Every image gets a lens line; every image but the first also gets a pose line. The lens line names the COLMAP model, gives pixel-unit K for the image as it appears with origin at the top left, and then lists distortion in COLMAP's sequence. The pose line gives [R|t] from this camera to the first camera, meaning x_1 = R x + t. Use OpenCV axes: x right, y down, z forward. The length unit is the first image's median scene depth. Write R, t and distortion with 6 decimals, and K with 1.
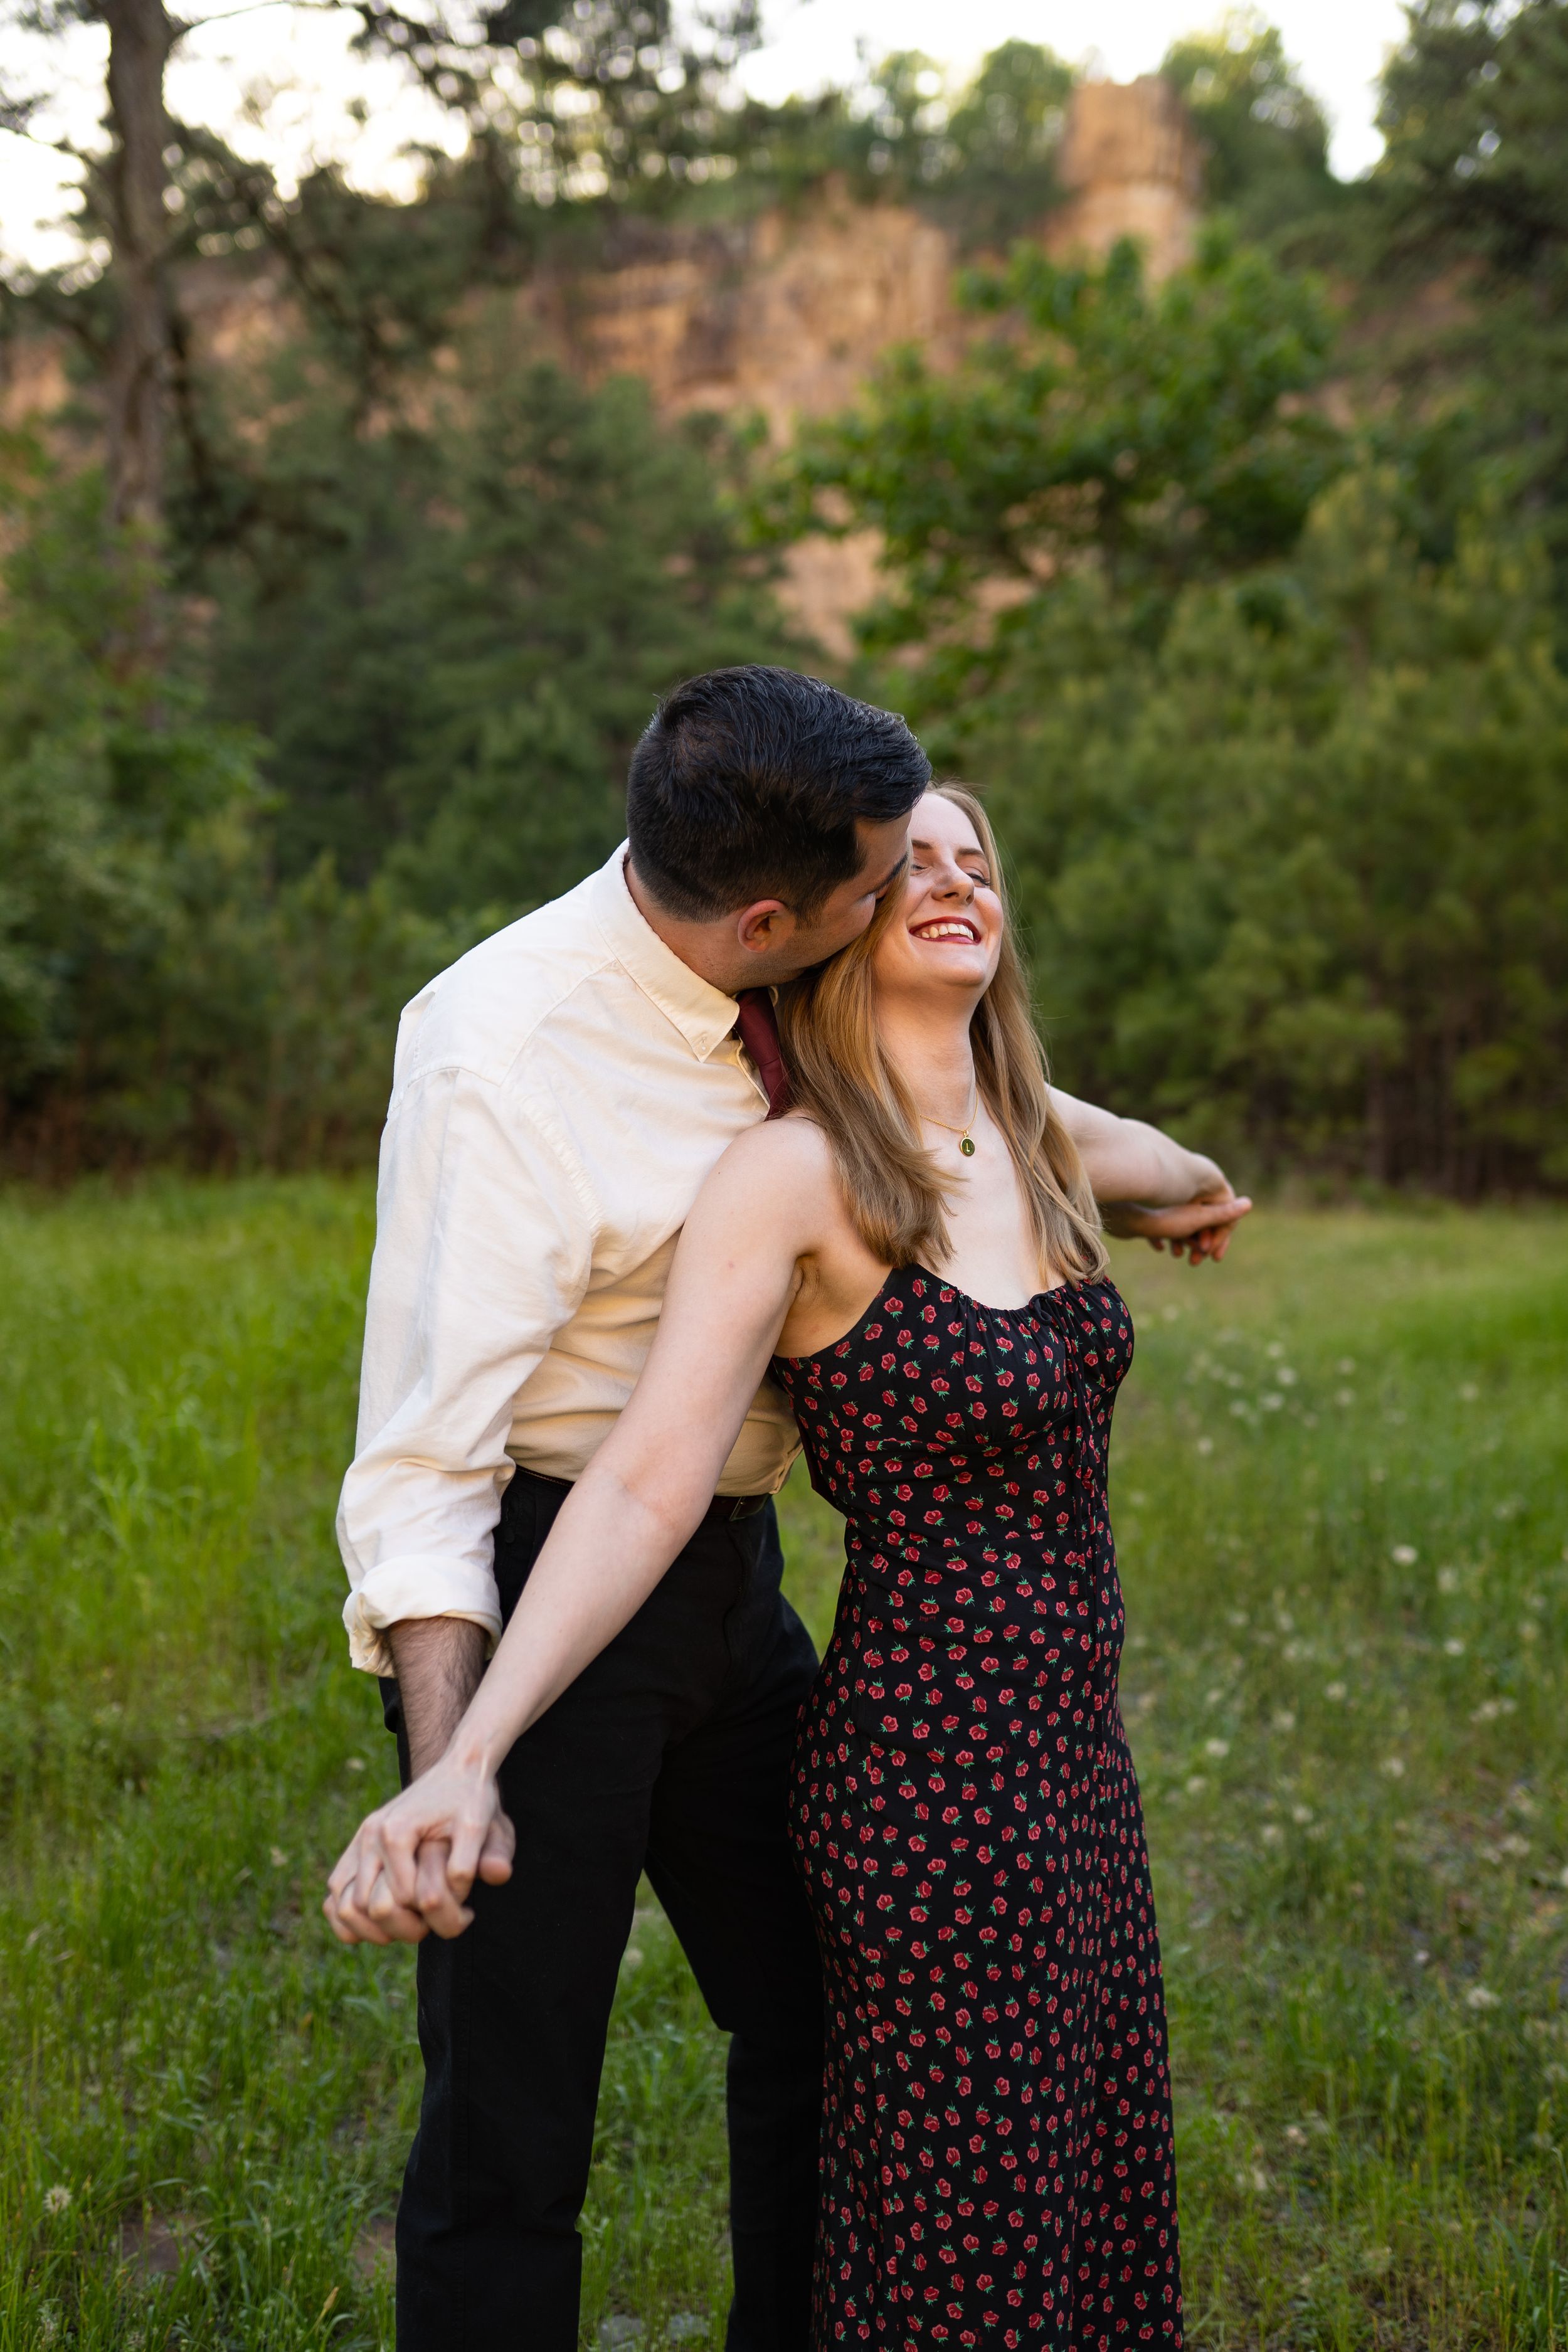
lens RADIAL K [[2352.1, 0, 784.0], [0, 2352.1, 1176.0], [0, 0, 1]] dist [-0.030810, 0.093476]
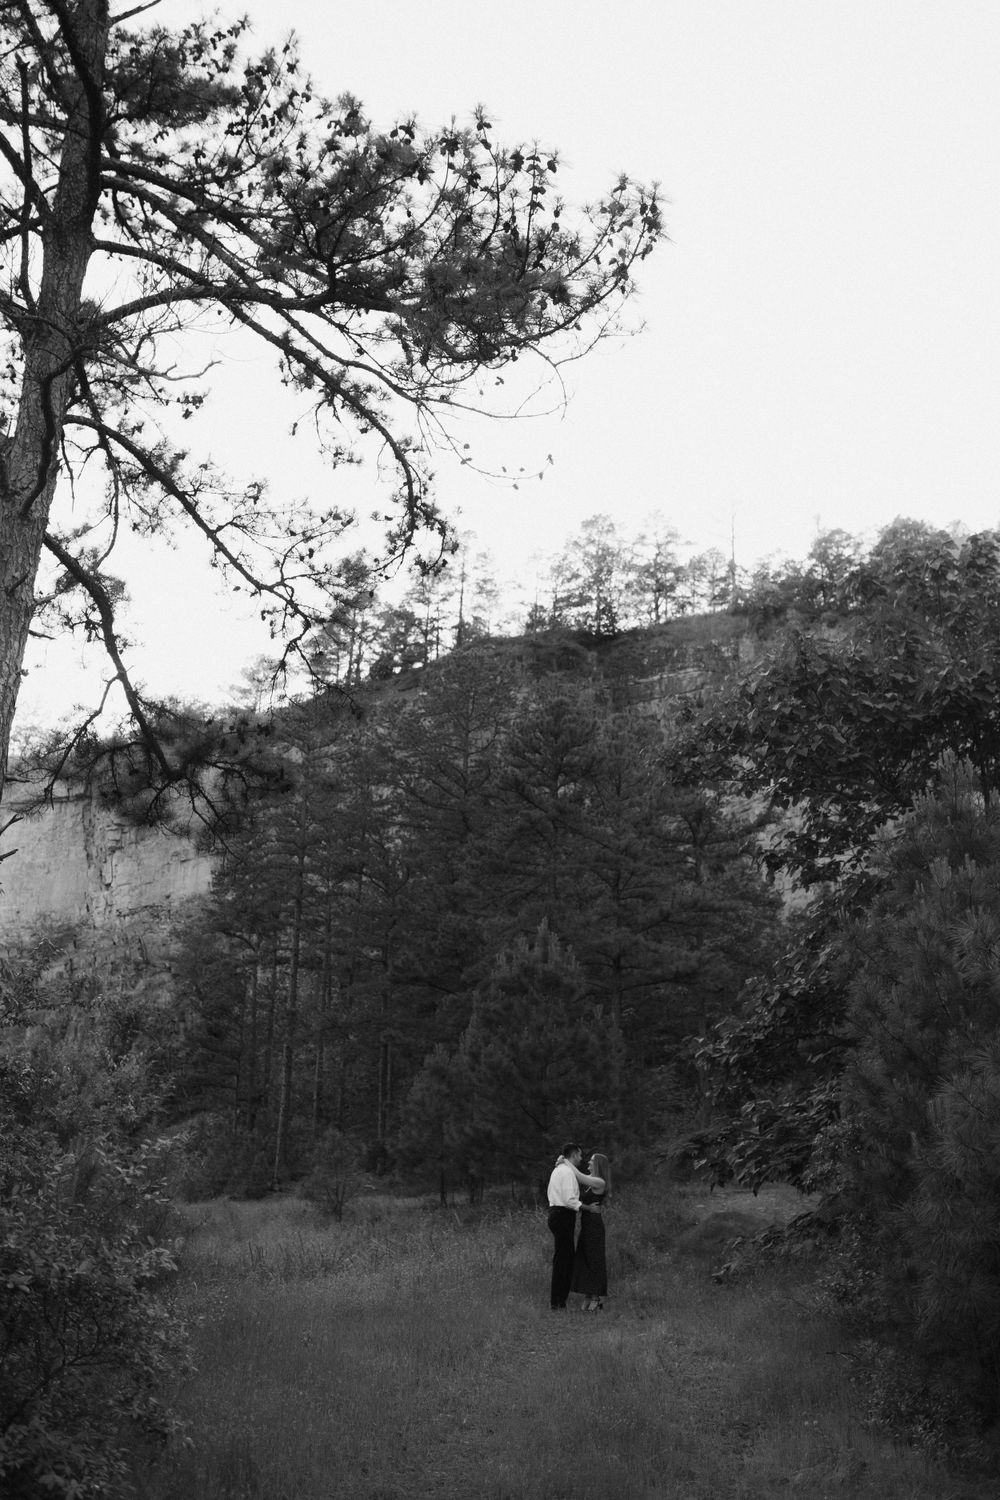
lens RADIAL K [[1441.0, 0, 499.5], [0, 1441.0, 710.1], [0, 0, 1]] dist [-0.027866, 0.004267]
pose [[0.979270, -0.047198, -0.196985, 0.069559], [-0.027500, 0.932494, -0.360137, -0.063832], [0.200685, 0.358088, 0.911865, 0.452849]]
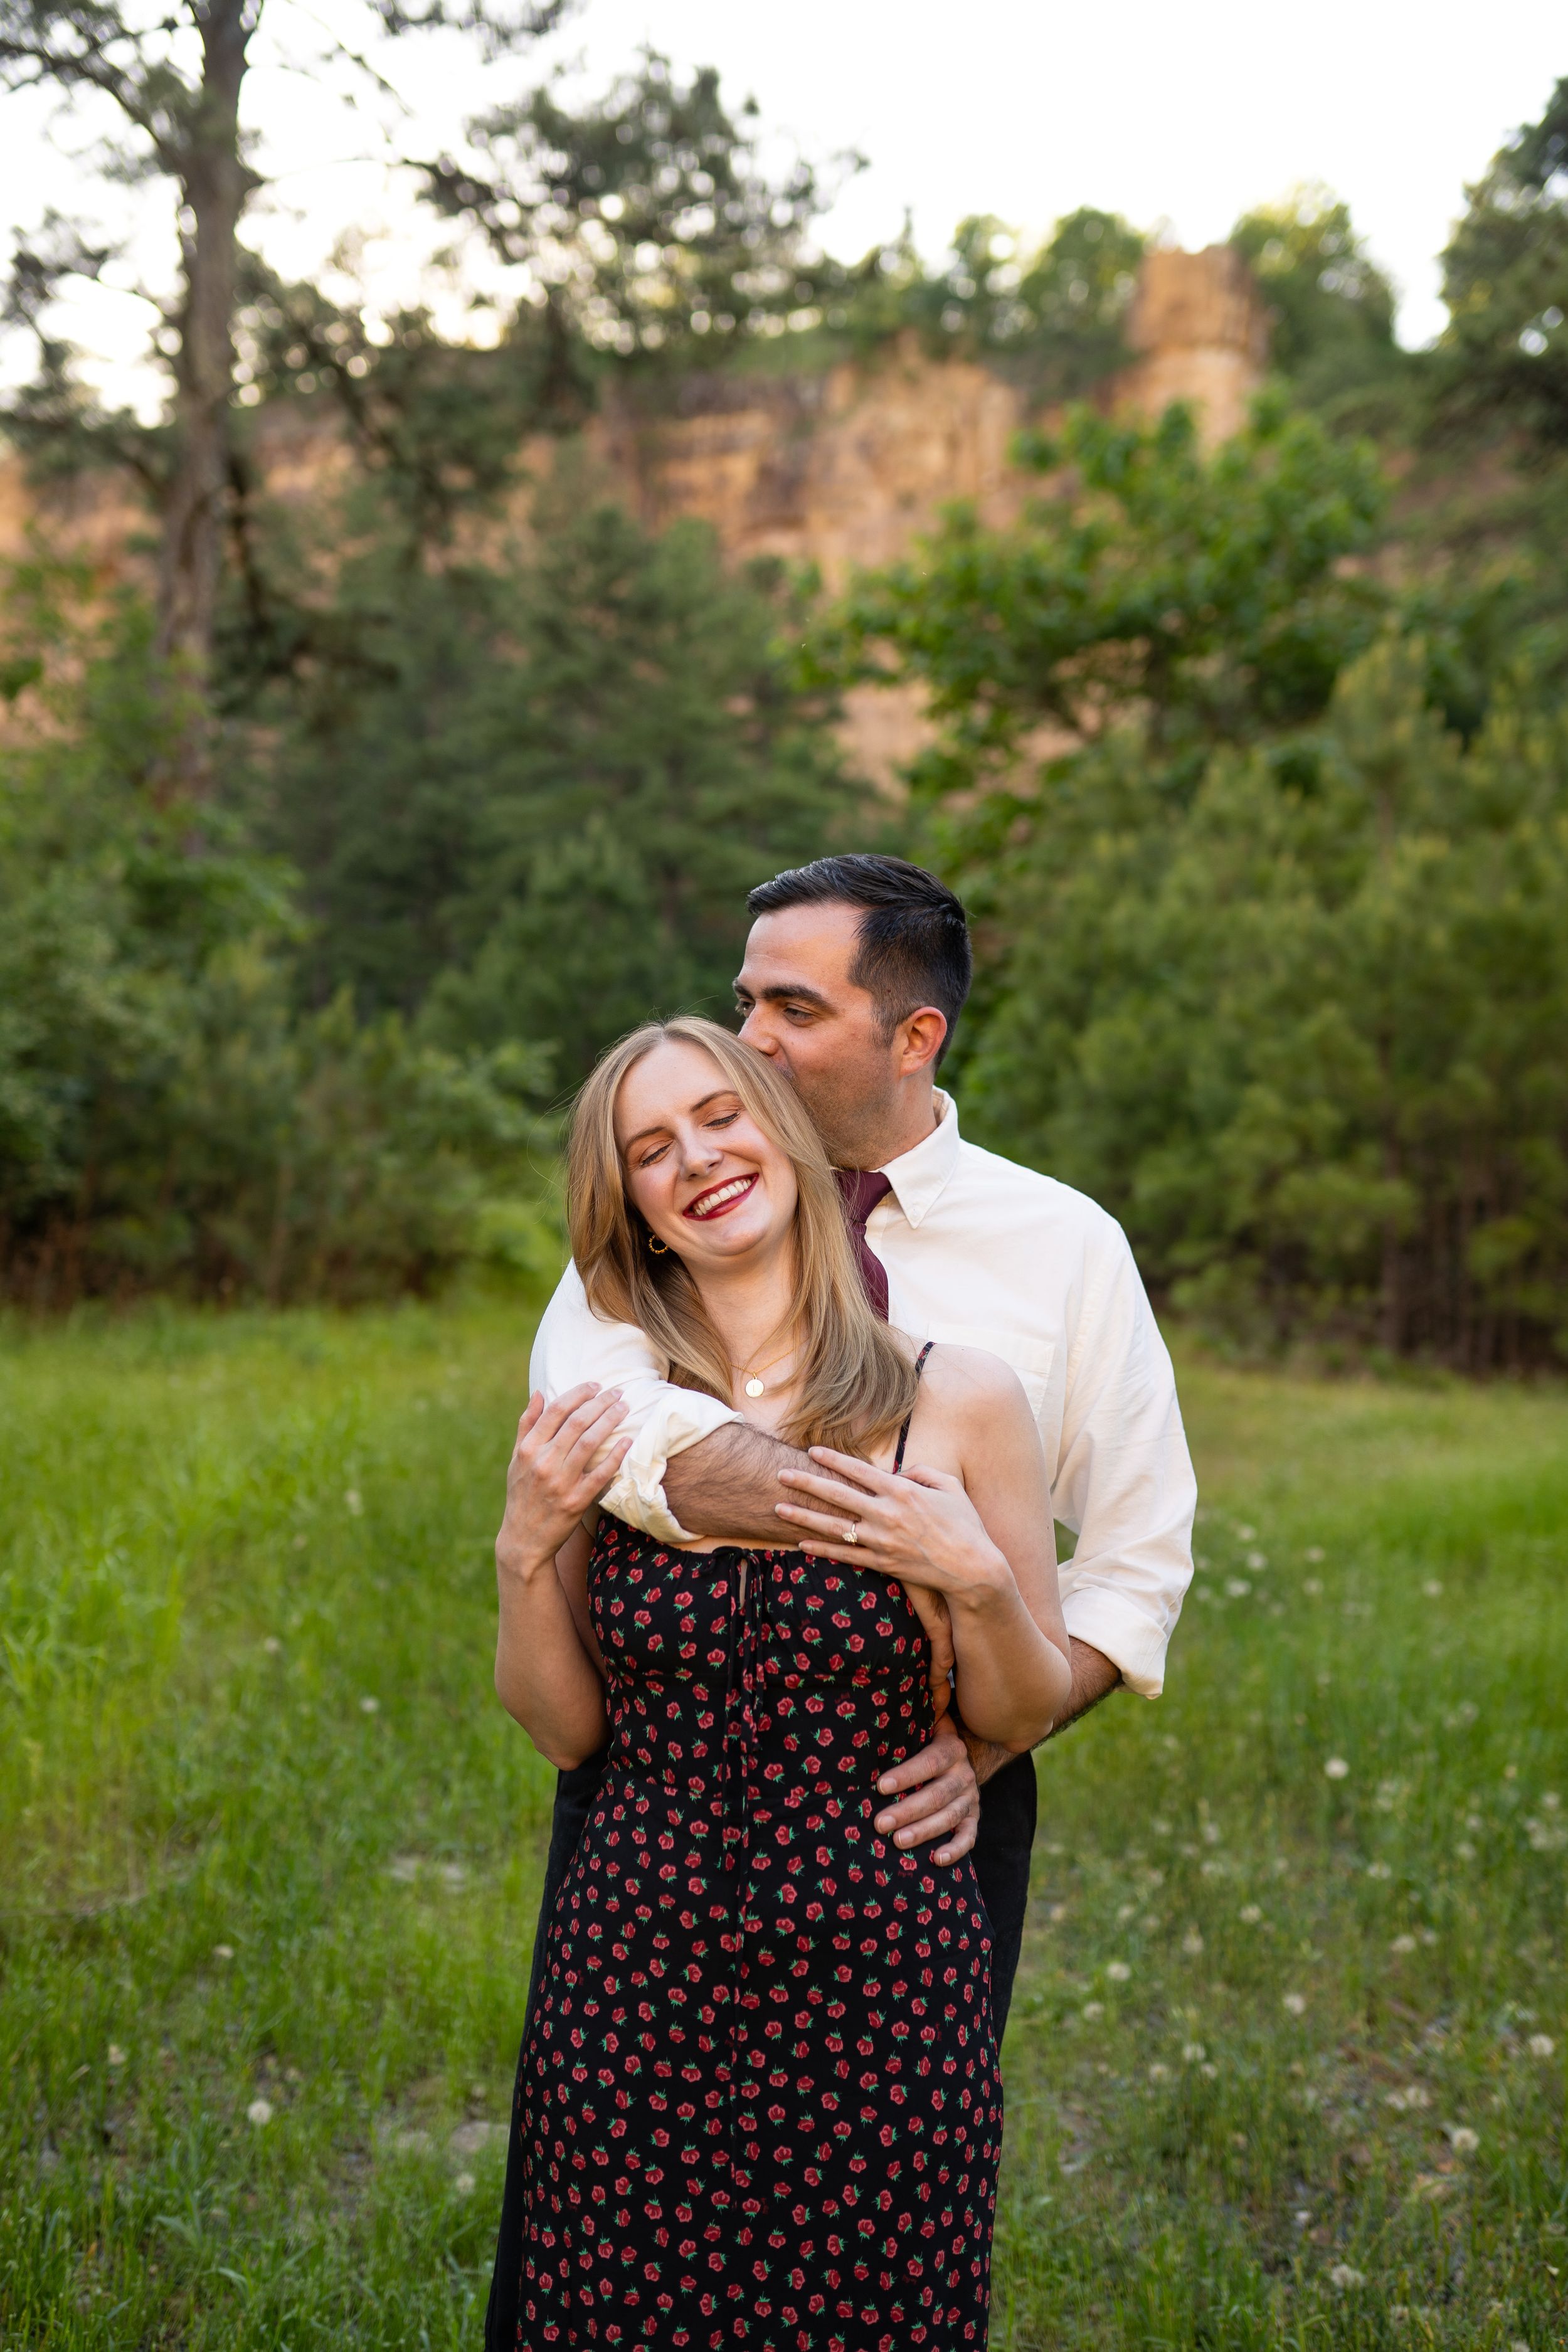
lens RADIAL K [[2352.1, 0, 784.0], [0, 2352.1, 1176.0], [0, 0, 1]] dist [-0.030810, 0.093476]
pose [[0.999183, 0.033492, -0.022629, 0.013475], [-0.034717, 0.997821, -0.056098, -0.005106], [0.020701, 0.056838, 0.998169, 0.004844]]
